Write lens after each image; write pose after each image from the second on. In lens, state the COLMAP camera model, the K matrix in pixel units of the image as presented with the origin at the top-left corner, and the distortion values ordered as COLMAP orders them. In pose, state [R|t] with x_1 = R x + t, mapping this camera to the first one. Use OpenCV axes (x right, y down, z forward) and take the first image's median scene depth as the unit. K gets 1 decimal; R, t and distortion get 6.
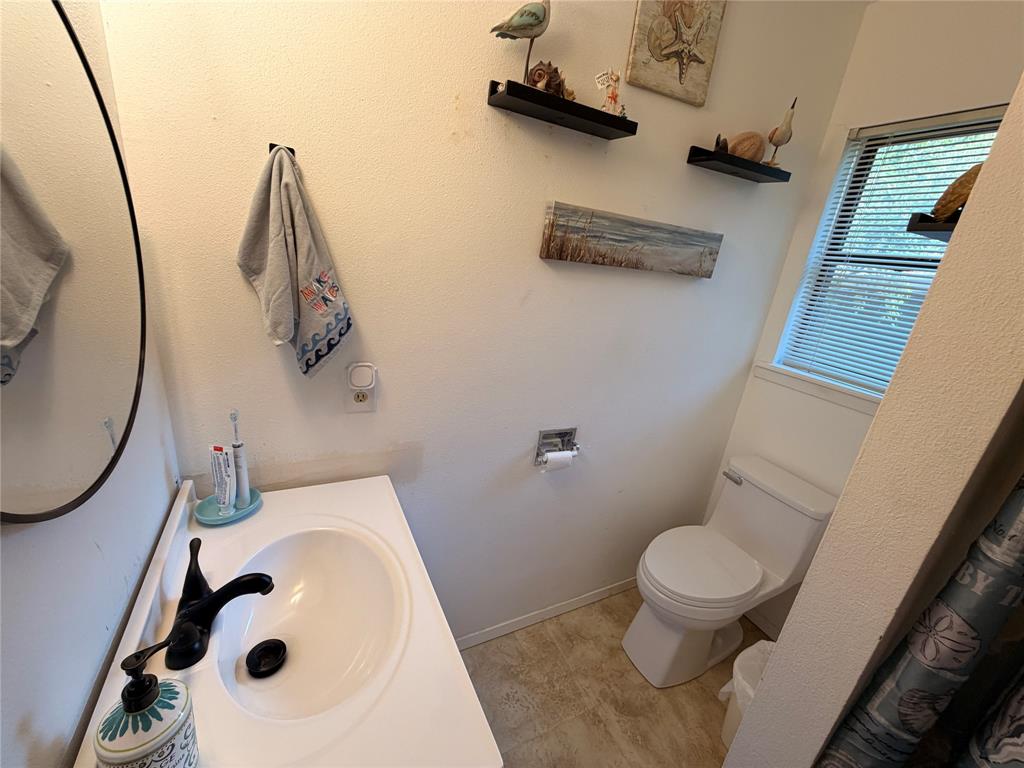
lens RADIAL K [[409.9, 0, 512.4], [0, 409.9, 383.5], [0, 0, 1]] dist [0.003046, -0.000760]
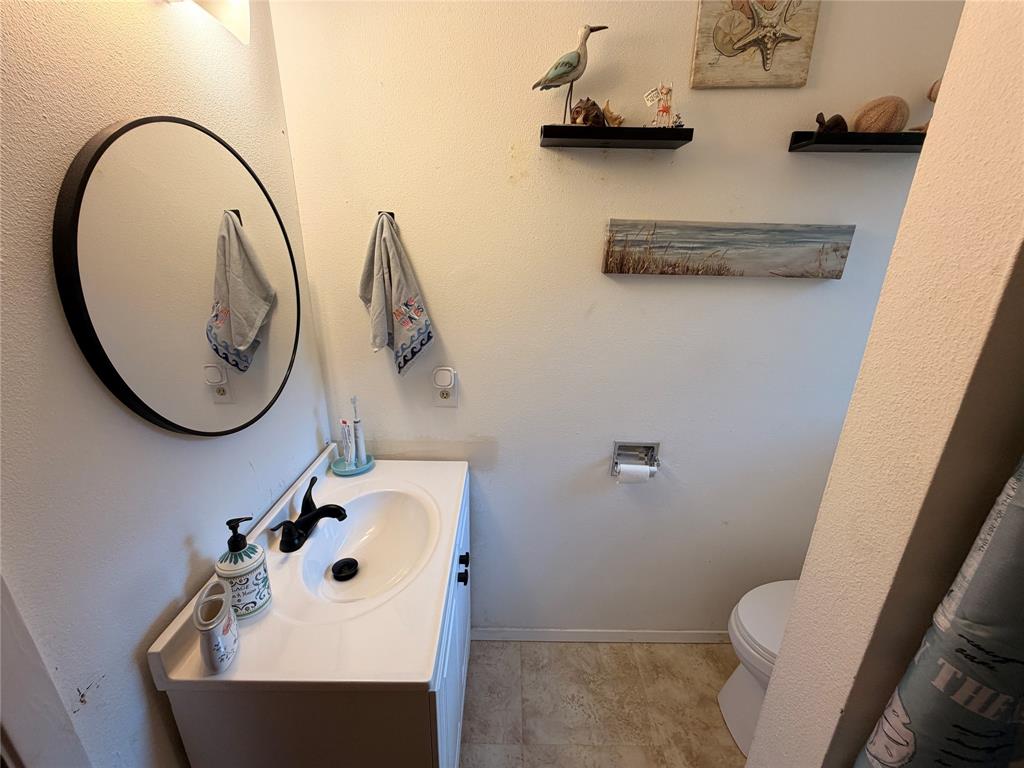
lens RADIAL K [[409.9, 0, 512.2], [0, 409.9, 383.3], [0, 0, 1]] dist [0.003046, -0.000760]
pose [[0.890703, 0.042202, -0.452623, 0.386745], [-0.060264, 0.997855, -0.025553, 0.018515], [0.450574, 0.050037, 0.891336, -0.030403]]
